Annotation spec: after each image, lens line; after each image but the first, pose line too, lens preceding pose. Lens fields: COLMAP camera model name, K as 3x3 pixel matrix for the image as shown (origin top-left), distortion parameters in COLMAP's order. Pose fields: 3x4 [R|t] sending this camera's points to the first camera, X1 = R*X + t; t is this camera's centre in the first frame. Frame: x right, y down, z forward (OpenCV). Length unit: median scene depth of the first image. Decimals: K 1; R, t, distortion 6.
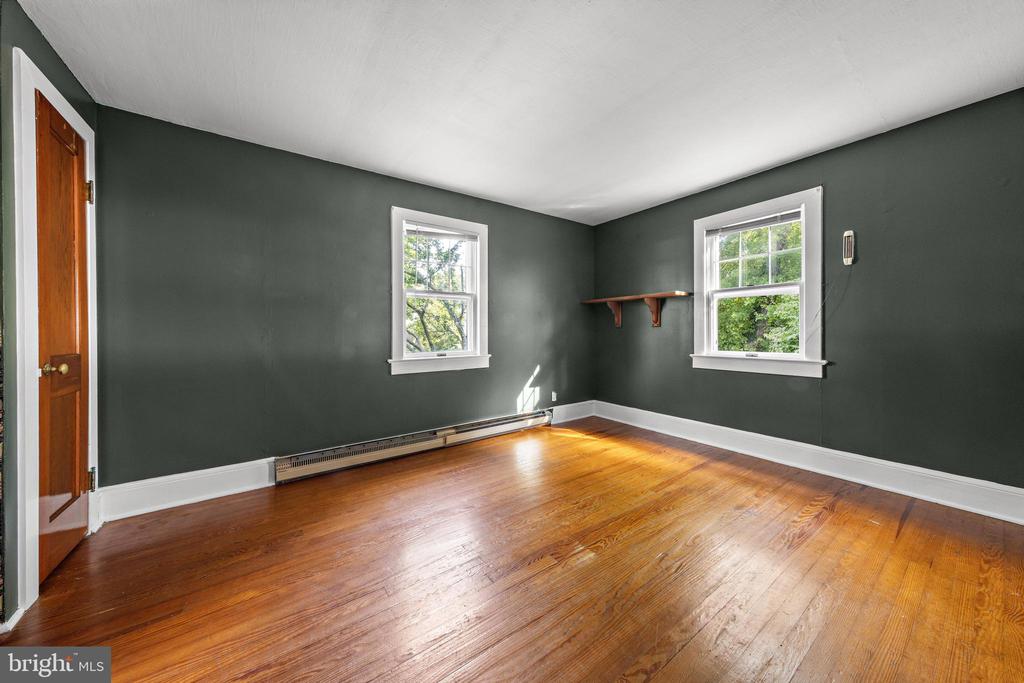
lens RADIAL K [[343.7, 0, 512.0], [0, 343.7, 341.5], [0, 0, 1]] dist [-0.000002, -0.000005]
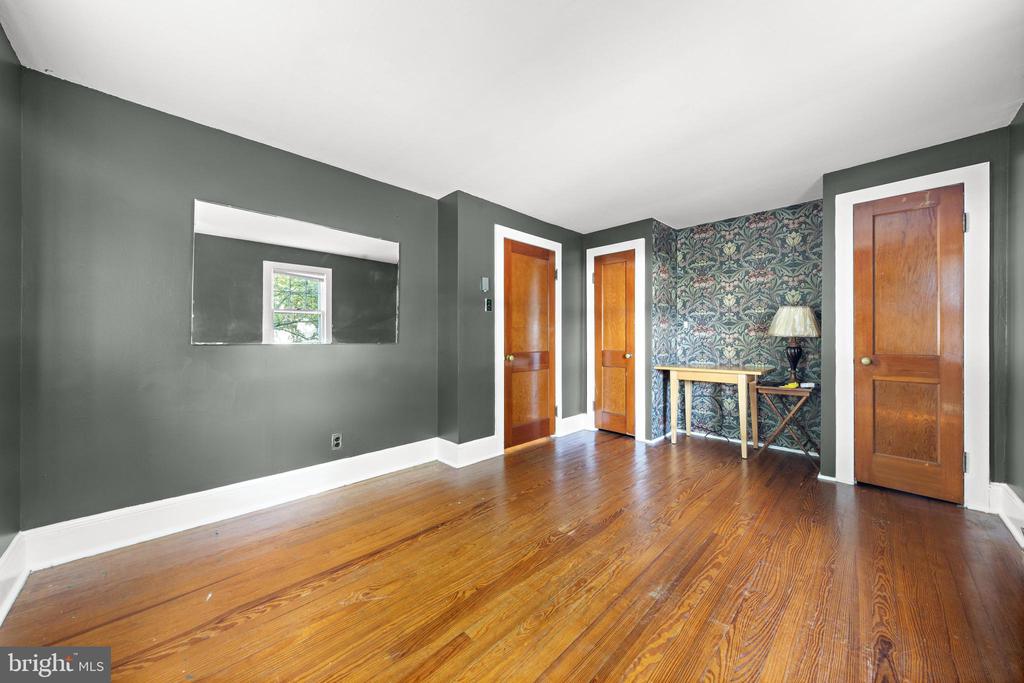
lens RADIAL K [[360.4, 0, 512.0], [0, 360.4, 341.5], [0, 0, 1]] dist [-0.000054, -0.000008]
pose [[-0.986238, 0.012584, -0.164851, 0.477806], [0.011104, 0.999889, 0.009896, -0.041453], [0.164958, 0.007929, -0.986269, 1.764419]]
